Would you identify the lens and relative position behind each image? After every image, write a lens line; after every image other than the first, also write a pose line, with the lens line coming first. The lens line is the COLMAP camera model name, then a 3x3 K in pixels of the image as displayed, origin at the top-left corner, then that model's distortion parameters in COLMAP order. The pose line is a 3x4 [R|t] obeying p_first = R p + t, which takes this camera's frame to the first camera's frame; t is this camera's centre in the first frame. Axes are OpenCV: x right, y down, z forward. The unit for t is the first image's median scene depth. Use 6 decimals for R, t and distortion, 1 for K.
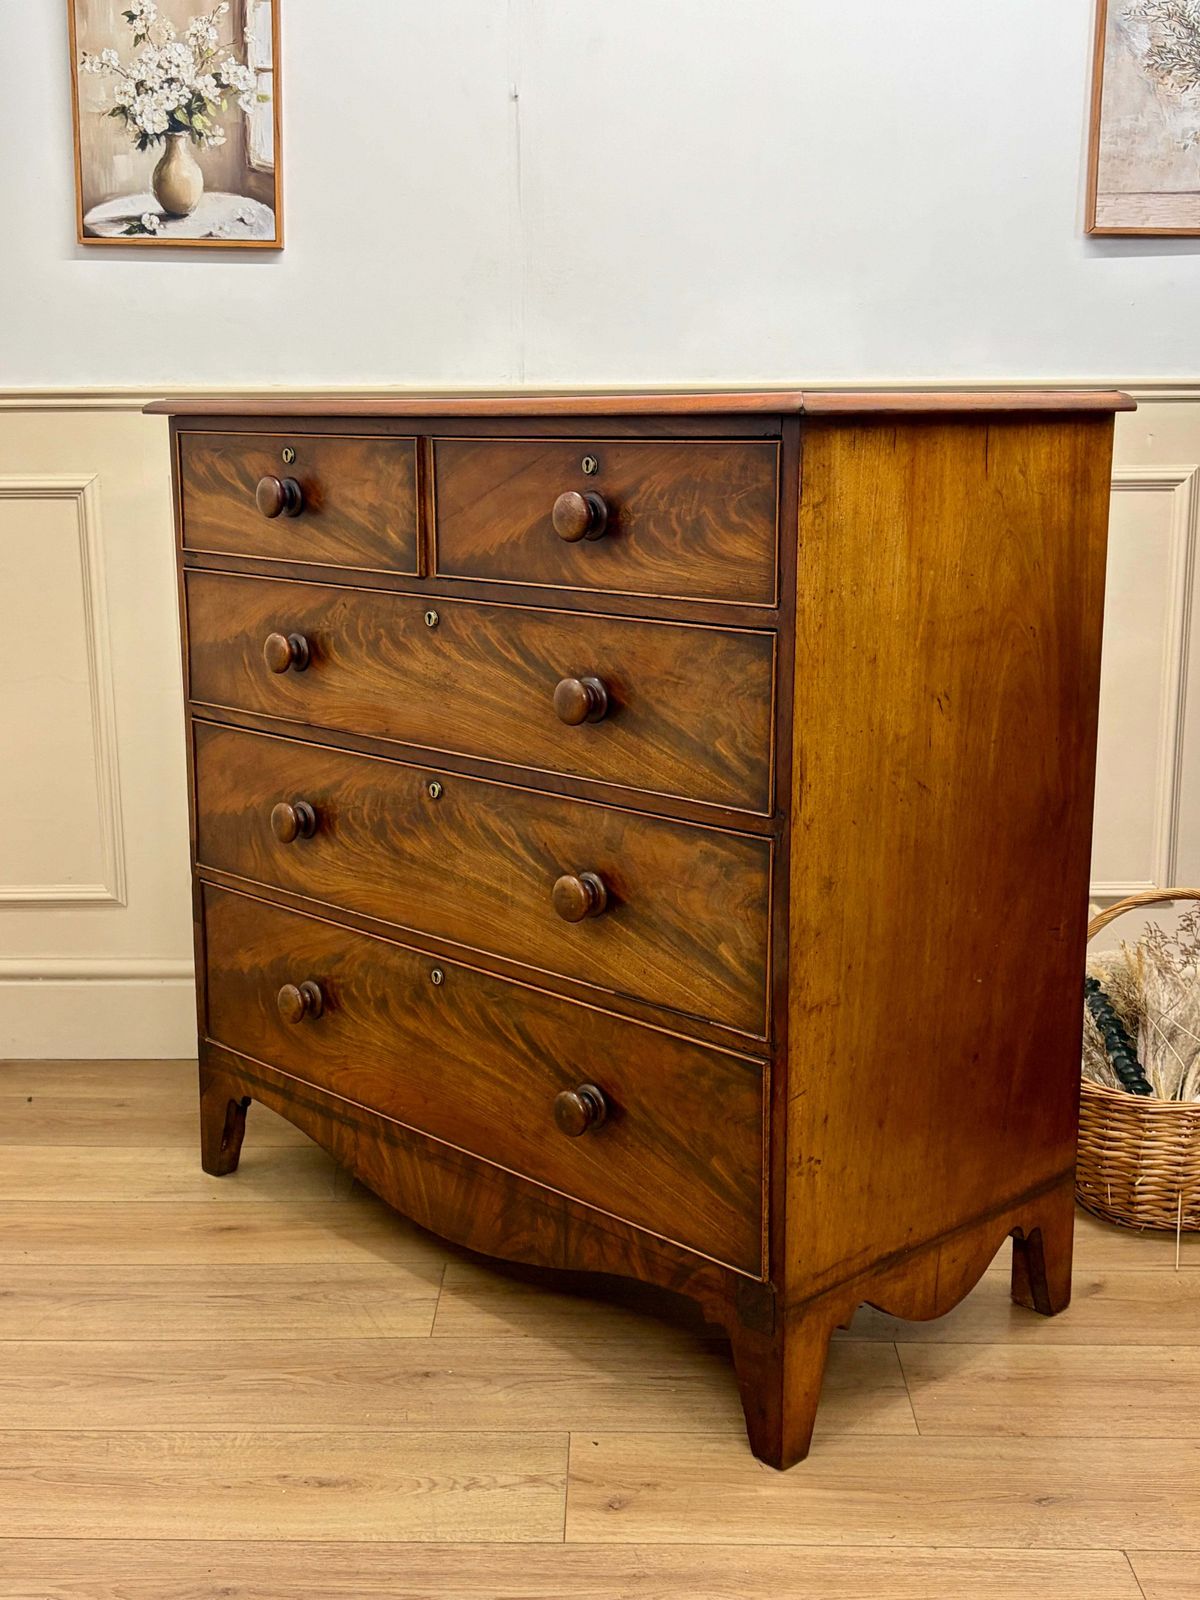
lens RADIAL K [[1883.6, 0, 599.1], [0, 1883.6, 808.3], [0, 0, 1]] dist [0.223955, -0.643241]
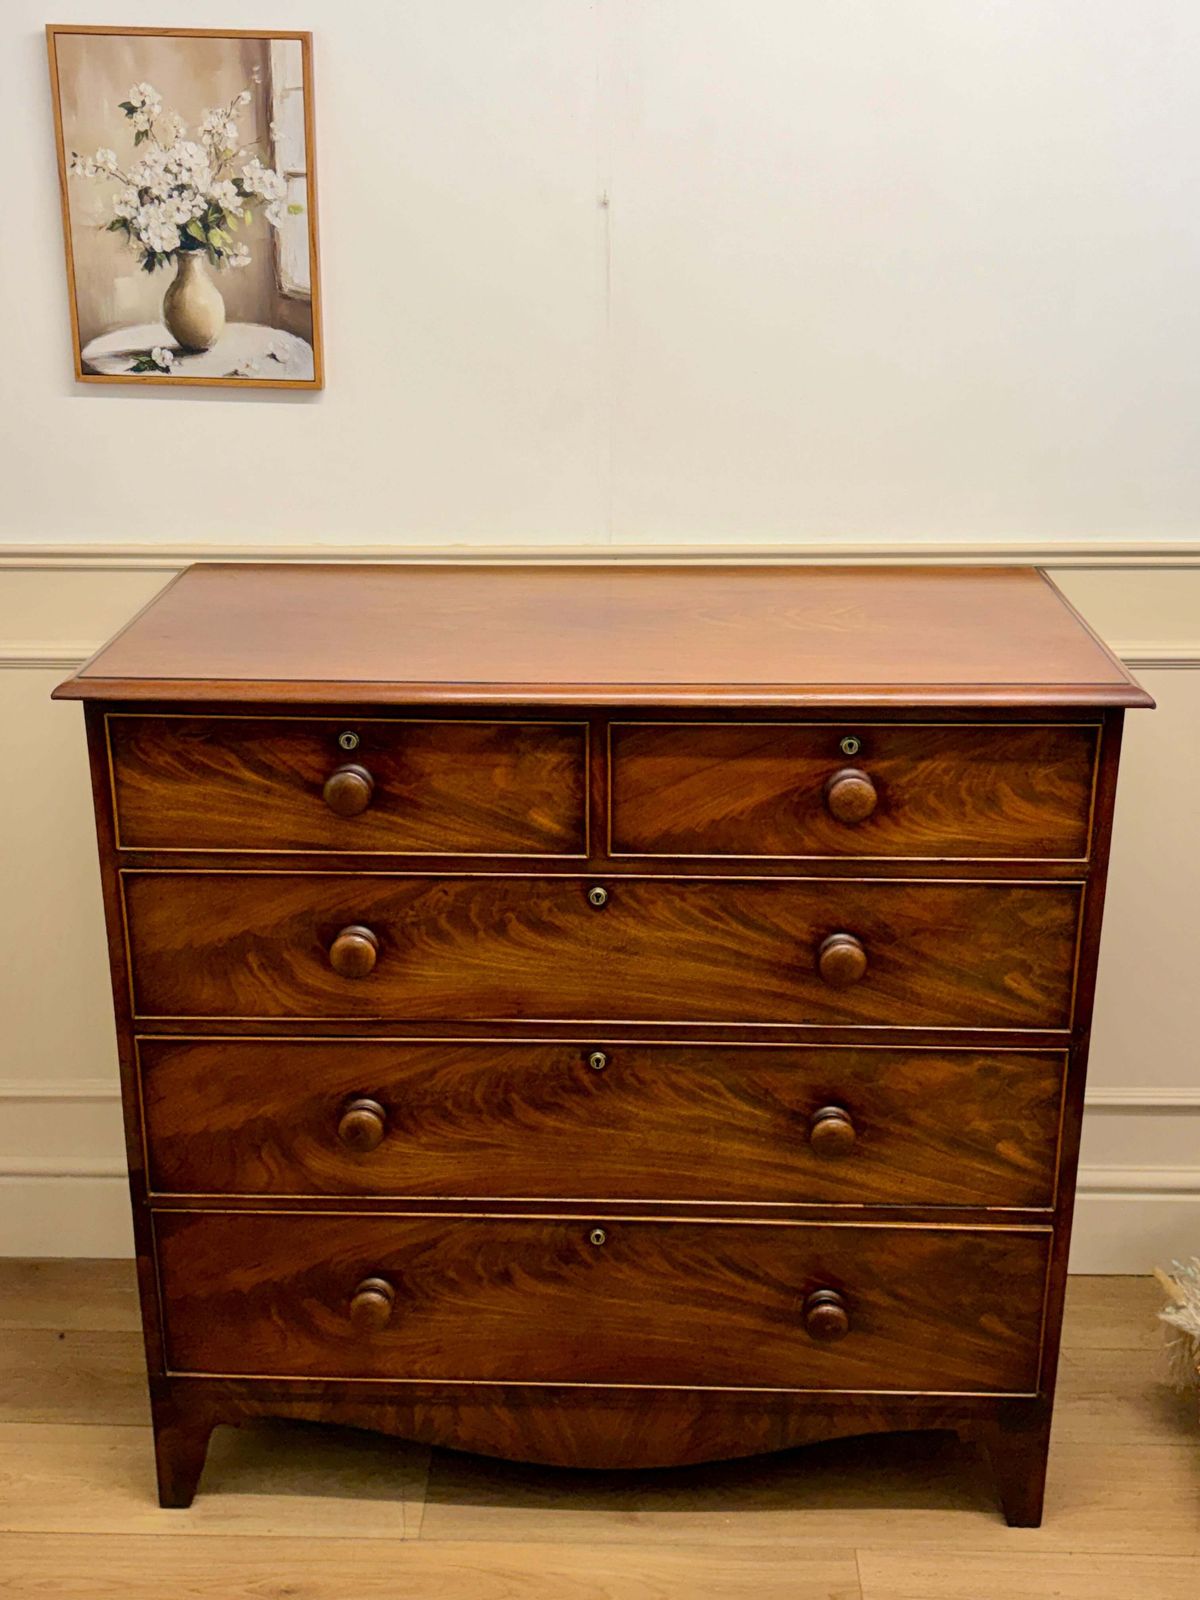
lens RADIAL K [[1829.7, 0, 608.9], [0, 1829.7, 798.6], [0, 0, 1]] dist [0.190079, -0.605454]
pose [[0.711065, -0.242181, 0.660102, -0.705445], [0.140300, 0.968801, 0.204306, -0.347751], [-0.688987, -0.052662, 0.722858, 0.345675]]
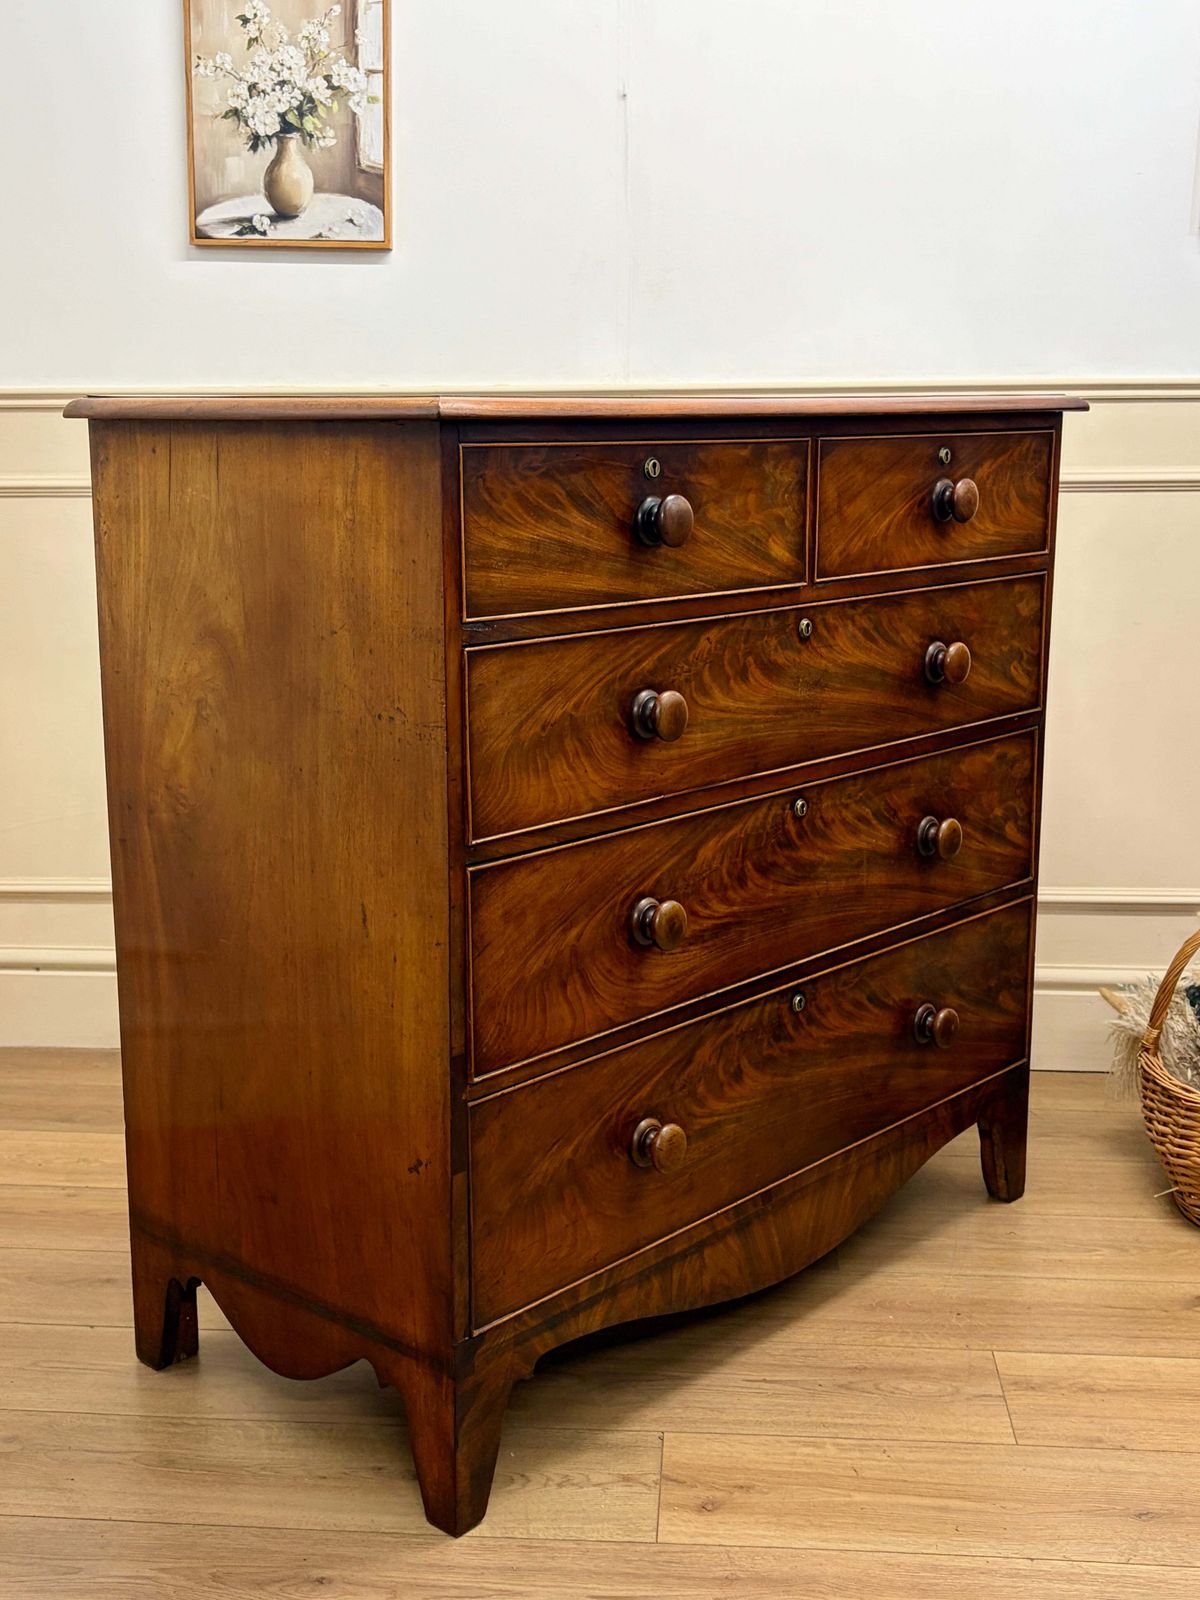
lens RADIAL K [[1829.7, 0, 608.9], [0, 1829.7, 798.6], [0, 0, 1]] dist [0.190079, -0.605454]
pose [[-0.075154, -0.205004, 0.975871, -1.036695], [0.204815, 0.954600, 0.216309, -0.247072], [-0.975911, 0.216129, -0.029755, 1.184532]]
